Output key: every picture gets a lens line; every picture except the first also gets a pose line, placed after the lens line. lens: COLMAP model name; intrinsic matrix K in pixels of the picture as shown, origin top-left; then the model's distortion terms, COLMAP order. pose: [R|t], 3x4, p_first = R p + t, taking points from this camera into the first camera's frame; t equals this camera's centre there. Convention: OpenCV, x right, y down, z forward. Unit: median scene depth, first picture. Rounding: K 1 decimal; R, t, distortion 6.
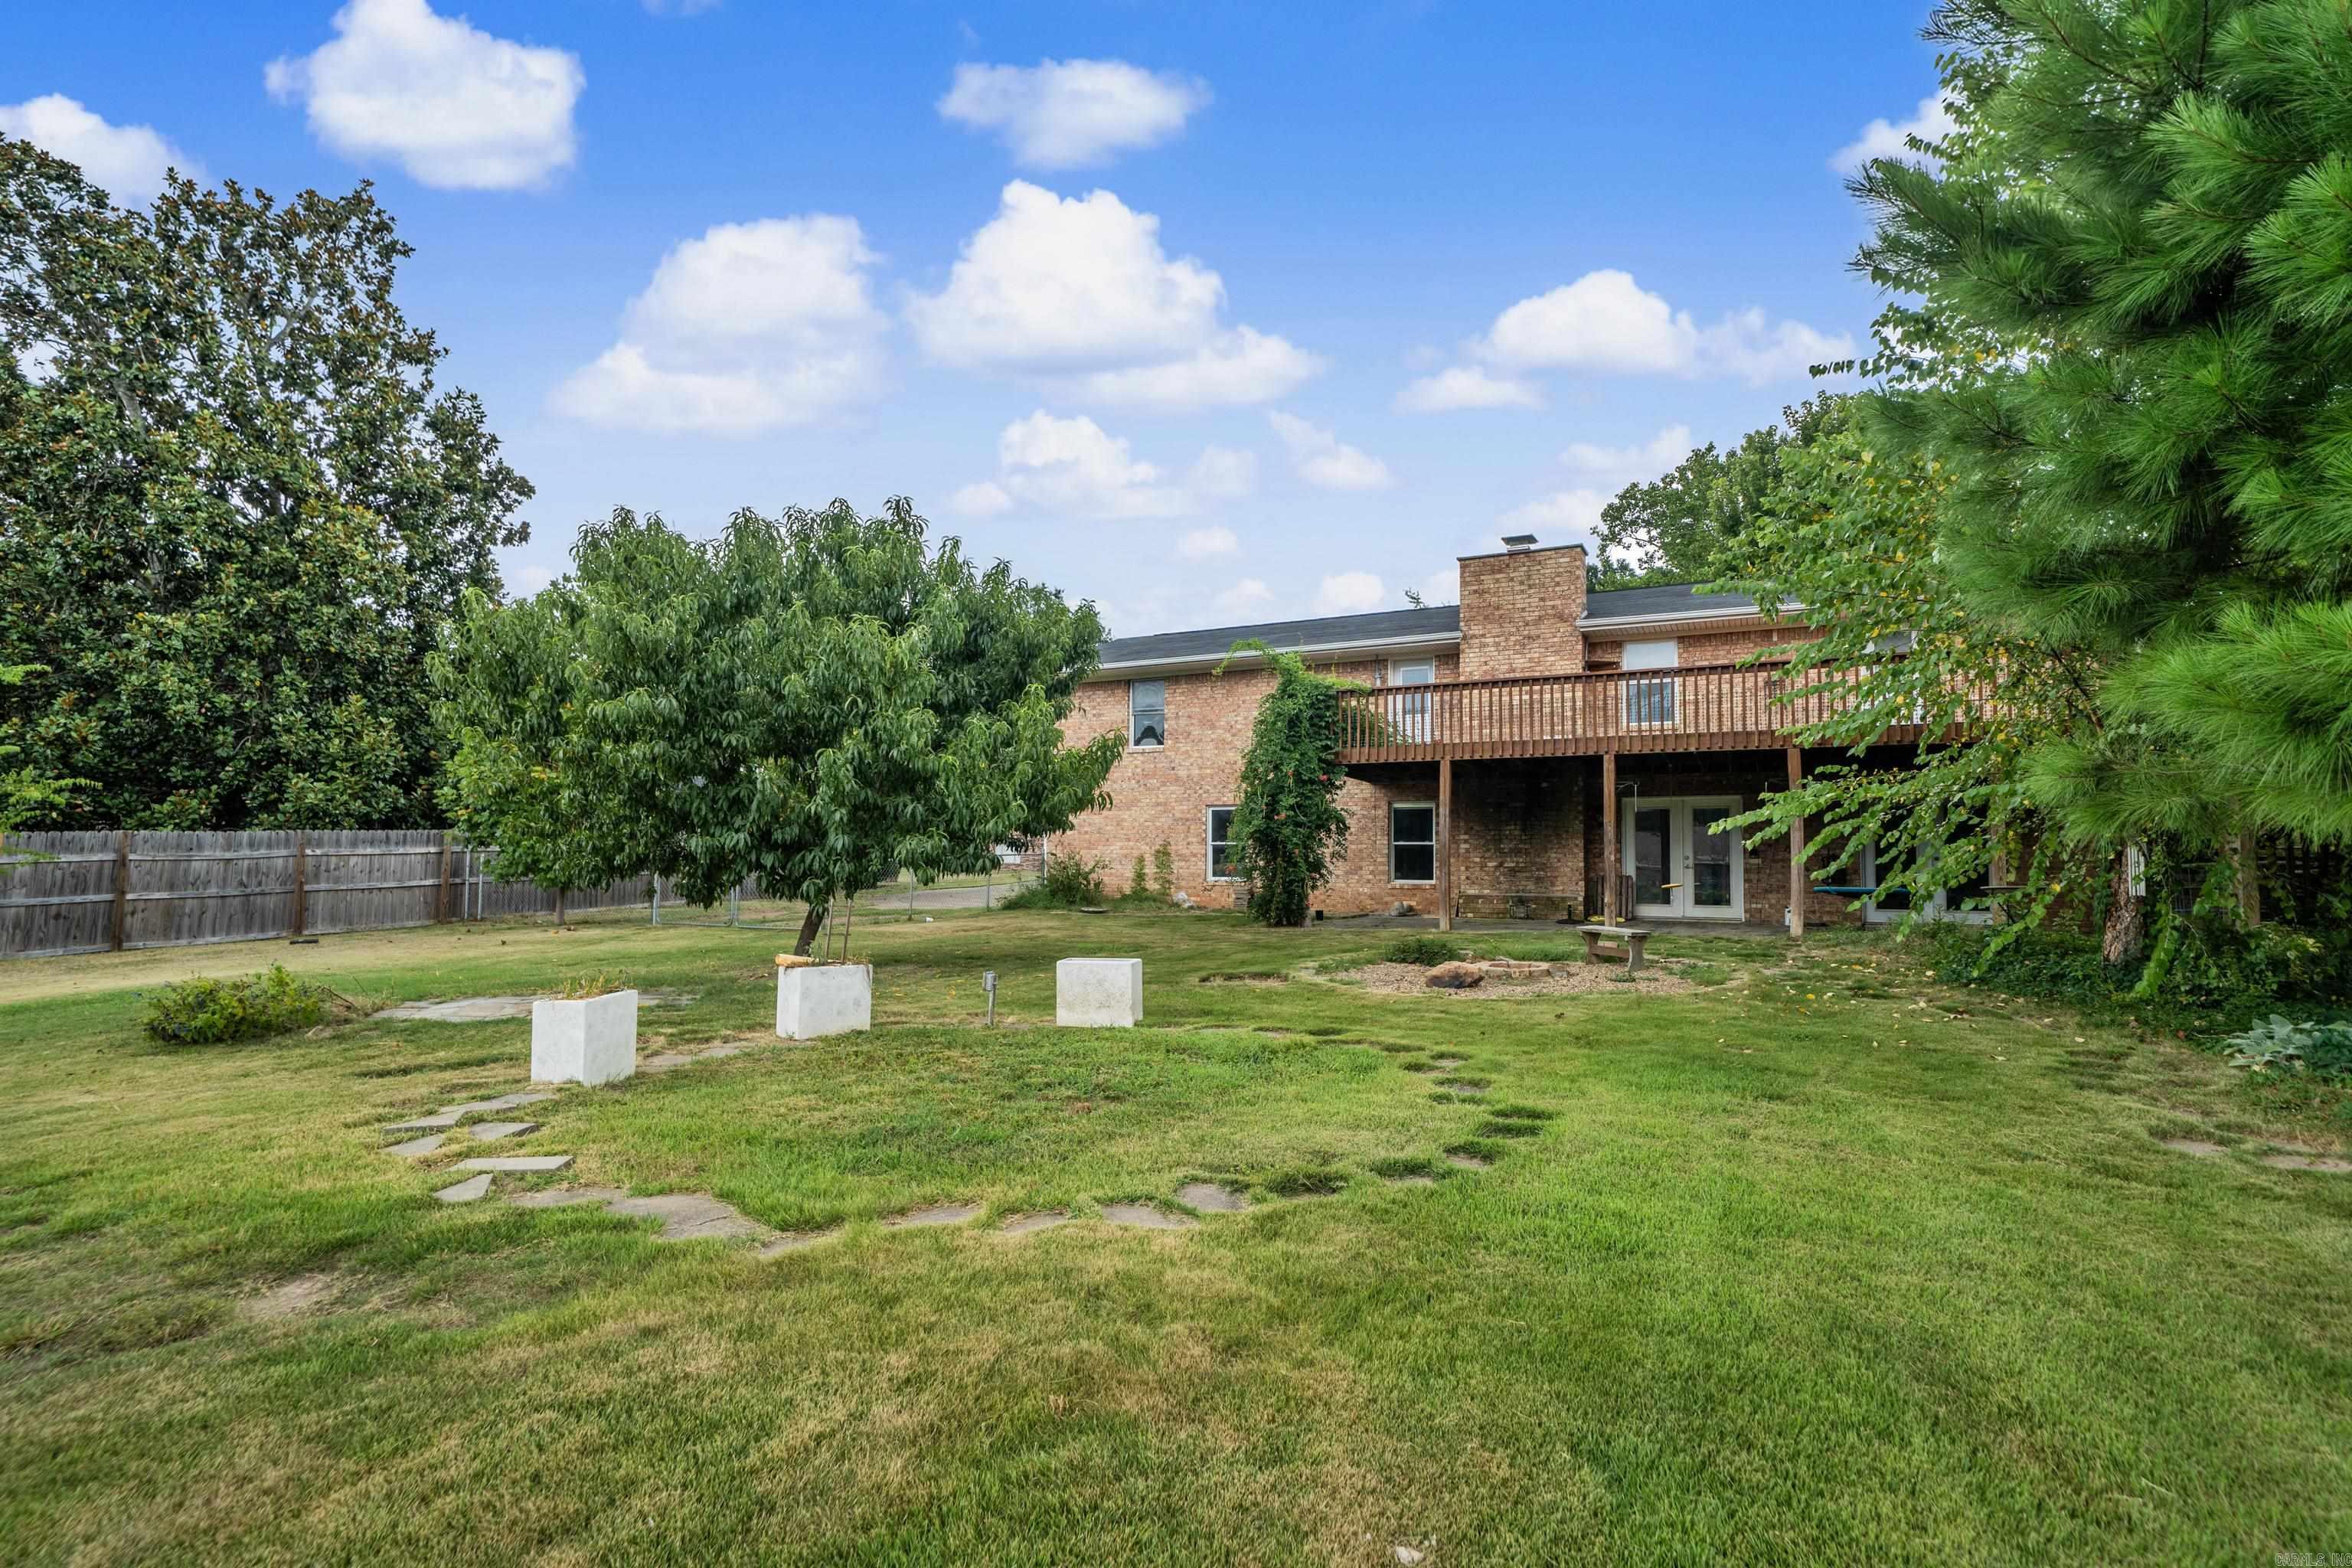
lens RADIAL K [[1152.3, 0, 1176.0], [0, 1152.3, 784.0], [0, 0, 1]] dist [-0.000339, -0.000107]
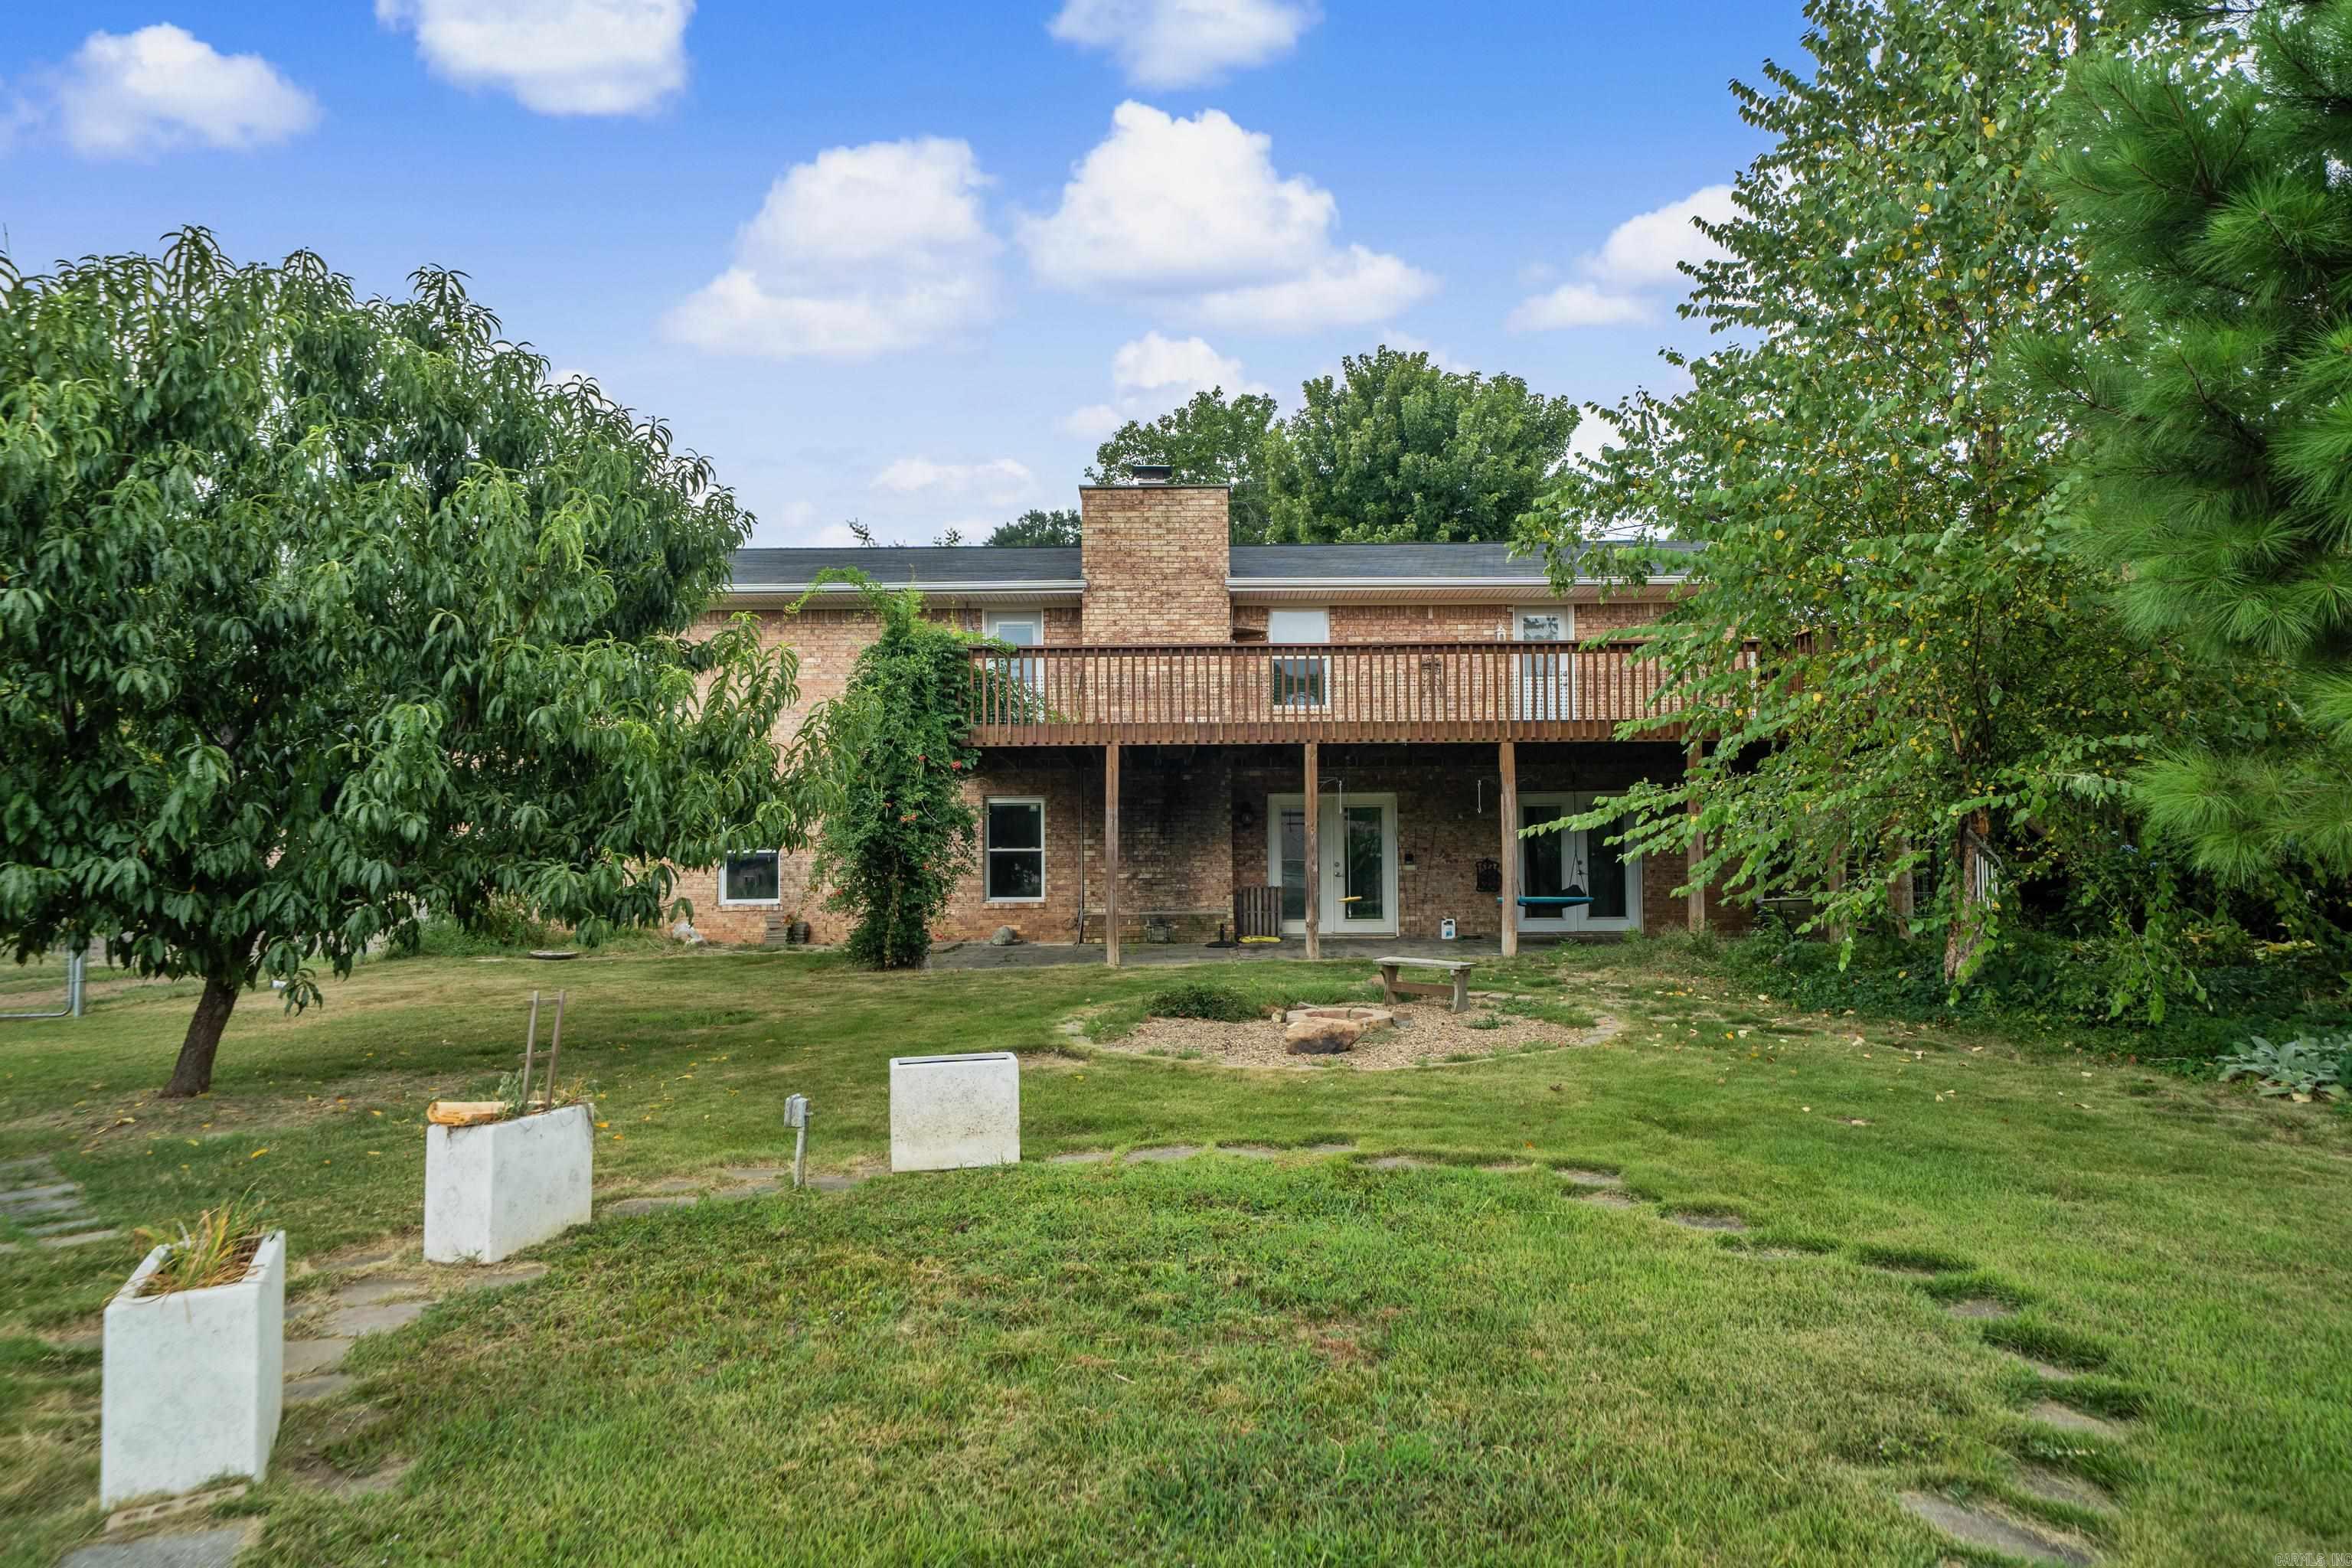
lens RADIAL K [[1402.5, 0, 1177.8], [0, 1402.5, 812.1], [0, 0, 1]] dist [0.033752, -0.053491]
pose [[0.883857, 0.002627, 0.467750, -0.151650], [-0.018076, 0.999429, 0.028543, -0.003195], [-0.467408, -0.033683, 0.883400, 0.127449]]
